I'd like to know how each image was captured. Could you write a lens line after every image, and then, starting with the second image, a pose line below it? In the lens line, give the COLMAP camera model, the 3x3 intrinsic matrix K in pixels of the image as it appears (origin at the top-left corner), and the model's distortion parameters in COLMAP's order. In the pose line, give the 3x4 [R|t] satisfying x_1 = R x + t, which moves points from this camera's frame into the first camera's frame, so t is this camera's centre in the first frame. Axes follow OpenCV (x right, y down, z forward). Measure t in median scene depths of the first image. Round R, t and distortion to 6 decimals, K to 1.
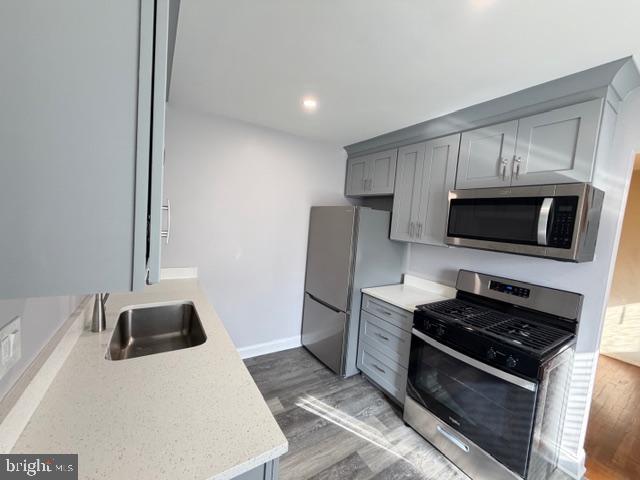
lens RADIAL K [[254.7, 0, 319.9], [0, 254.7, 239.4], [0, 0, 1]] dist [0.002214, 0.000082]
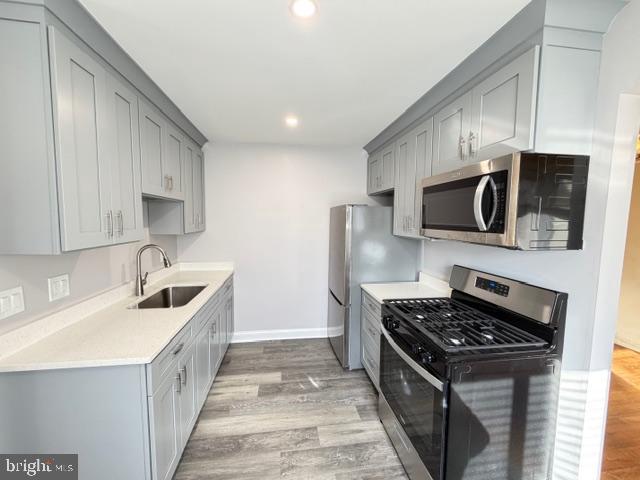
lens RADIAL K [[254.7, 0, 313.4], [0, 254.7, 239.3], [0, 0, 1]] dist [0.002214, 0.000082]
pose [[0.906443, -0.034952, -0.420879, 0.527253], [0.027227, 0.999333, -0.024351, 0.041043], [0.421449, 0.010614, 0.906790, -0.013543]]
